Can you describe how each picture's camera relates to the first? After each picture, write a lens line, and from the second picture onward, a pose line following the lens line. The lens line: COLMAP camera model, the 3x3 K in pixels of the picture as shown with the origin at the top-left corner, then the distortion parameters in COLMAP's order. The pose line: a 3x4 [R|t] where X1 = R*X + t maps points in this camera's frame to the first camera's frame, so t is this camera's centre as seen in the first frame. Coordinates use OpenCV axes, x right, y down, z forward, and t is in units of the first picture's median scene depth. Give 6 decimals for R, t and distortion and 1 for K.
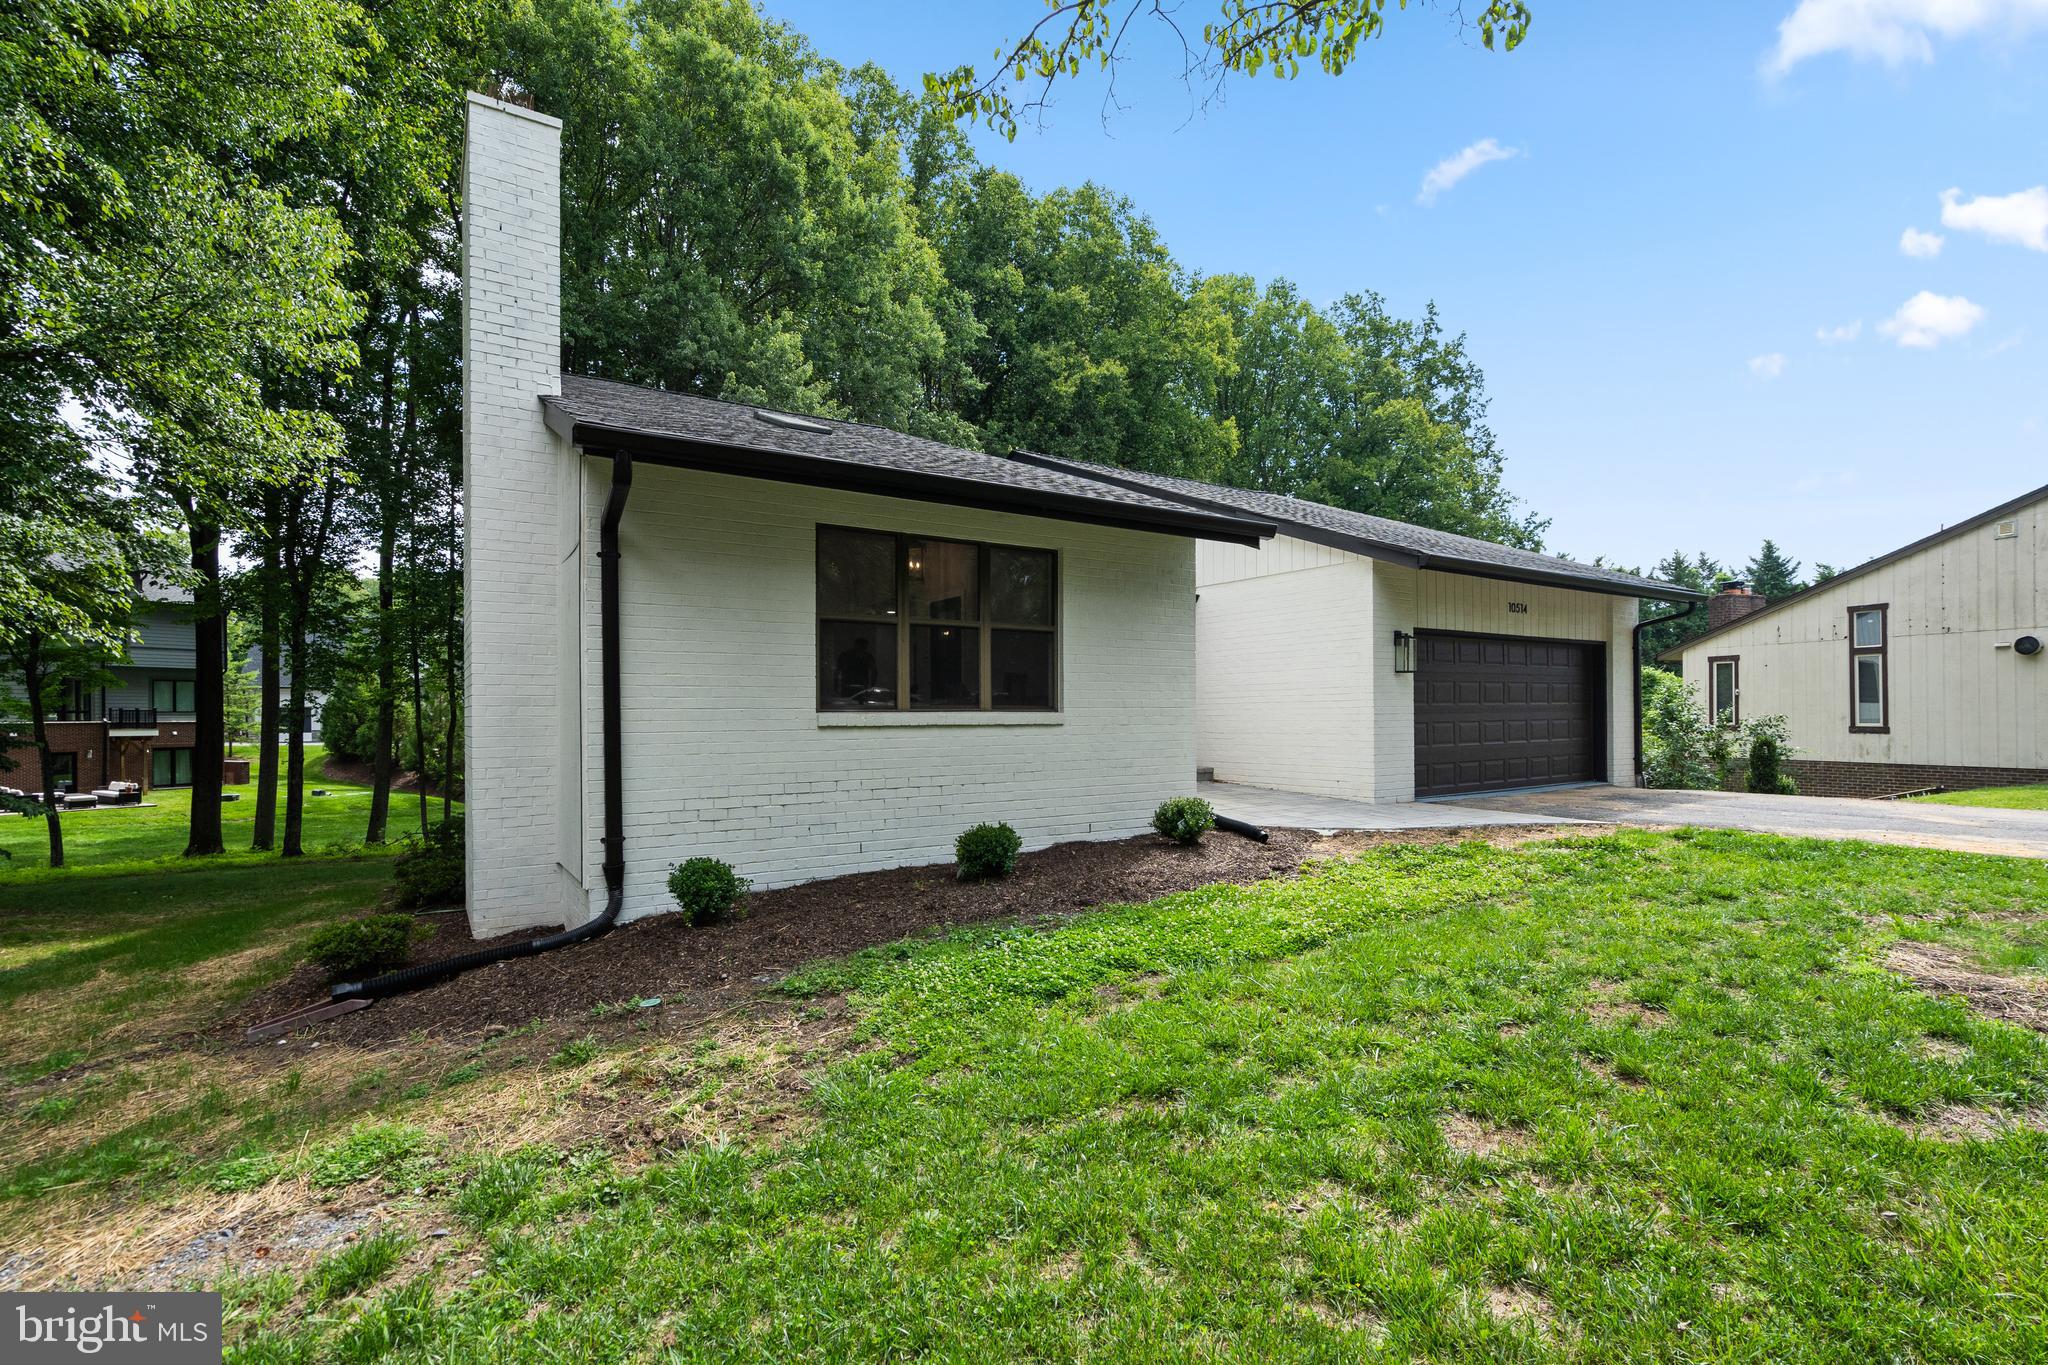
lens RADIAL K [[942.2, 0, 994.4], [0, 942.2, 768.3], [0, 0, 1]] dist [-0.001119, 0.001045]
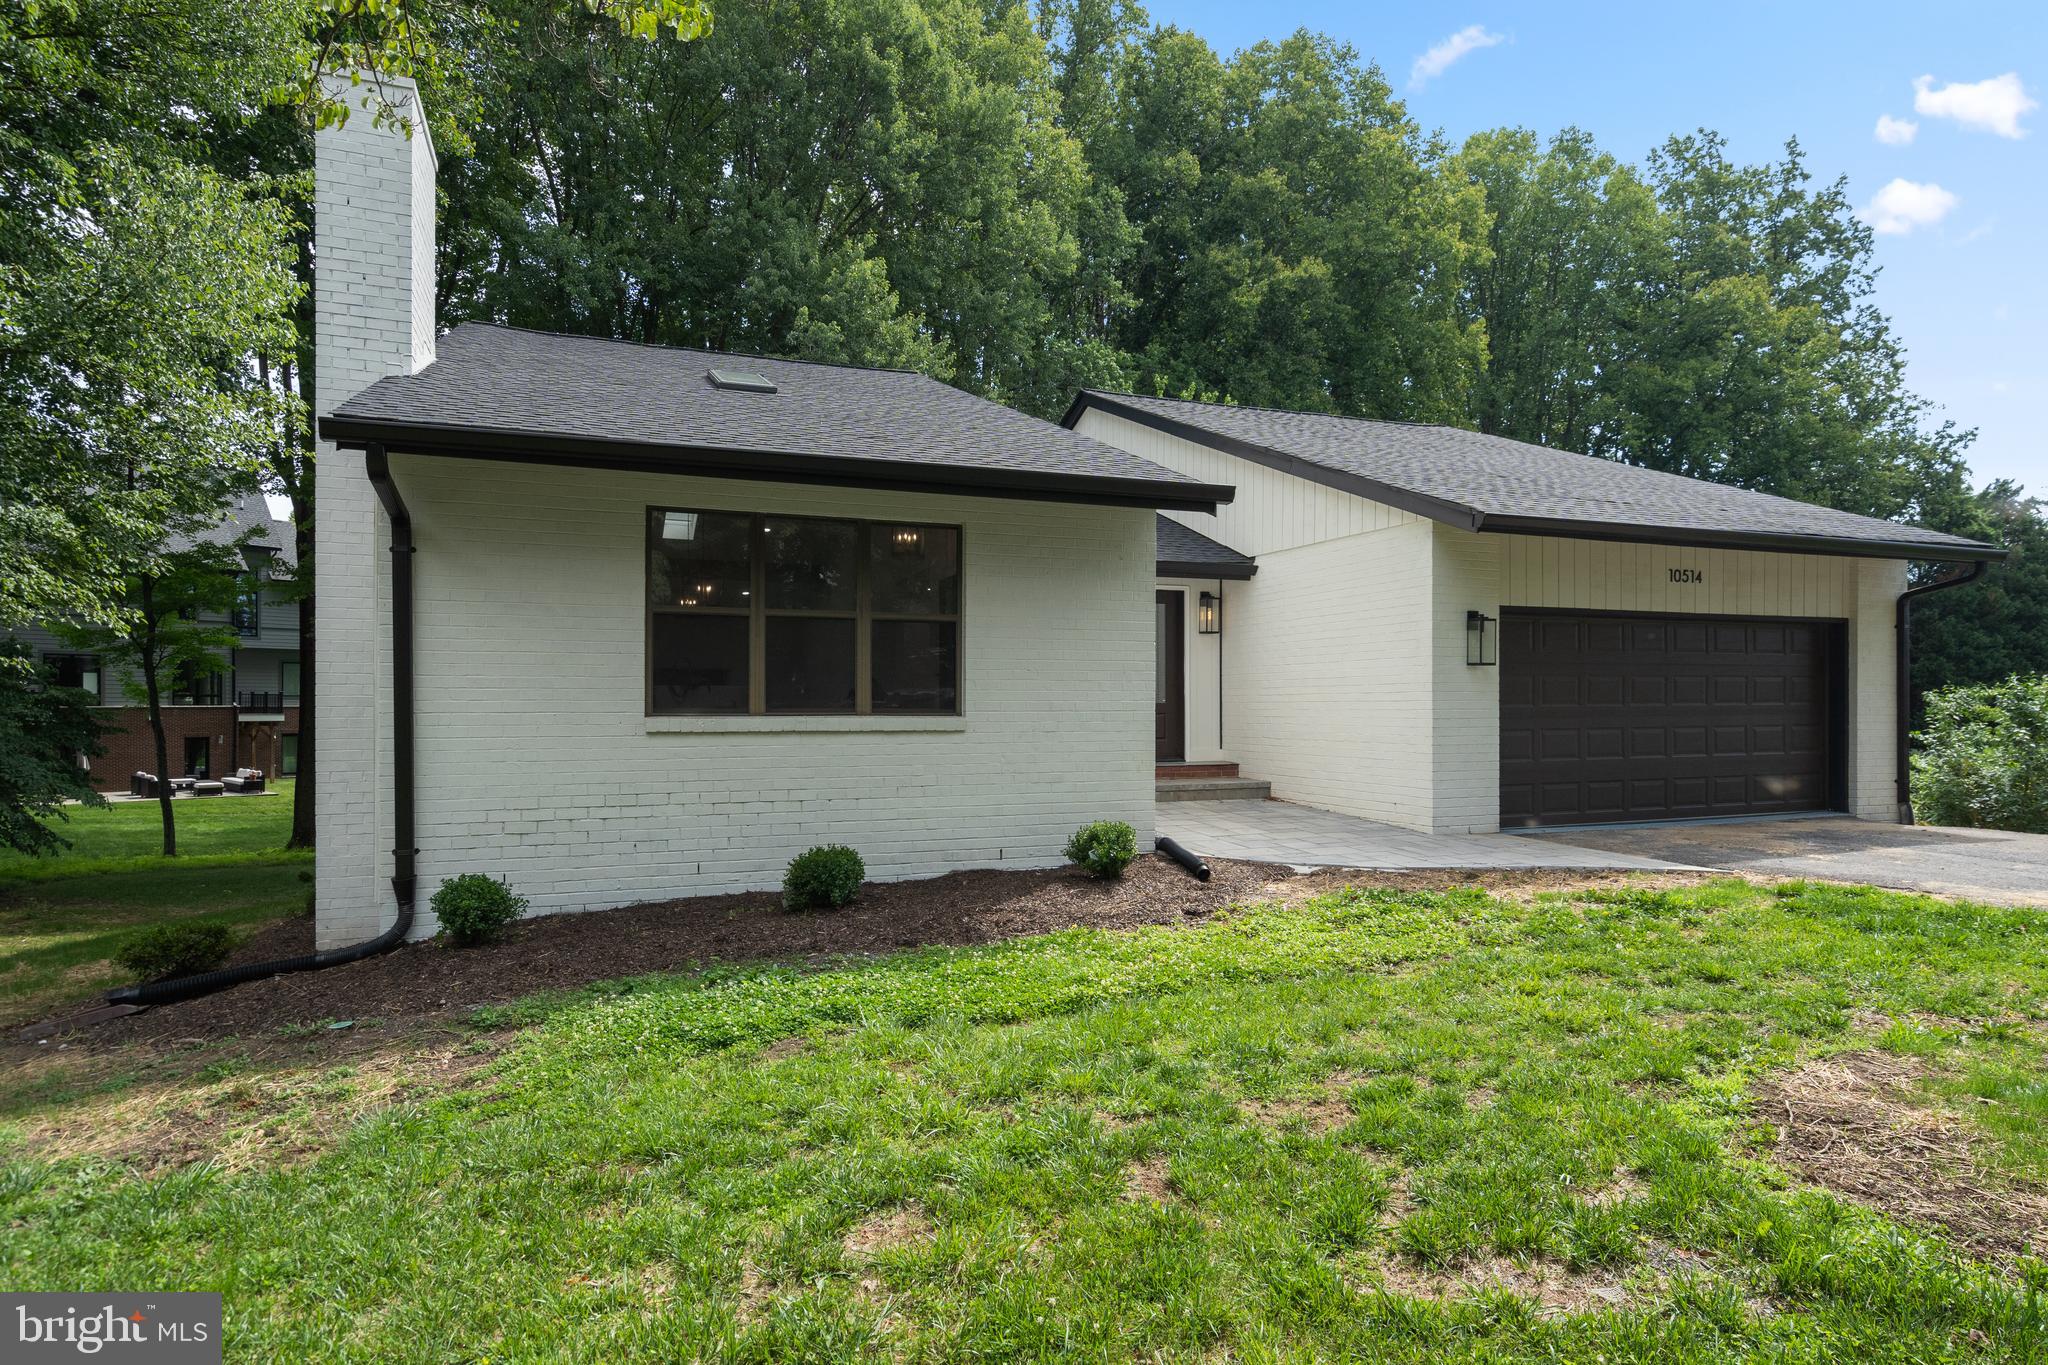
lens RADIAL K [[1153.7, 0, 981.3], [0, 1153.7, 762.4], [0, 0, 1]] dist [0.010831, 0.007640]
pose [[0.978330, 0.017556, -0.206305, 0.185723], [-0.018560, 0.999823, -0.002933, -0.009446], [0.206217, 0.006698, 0.978483, -0.006183]]
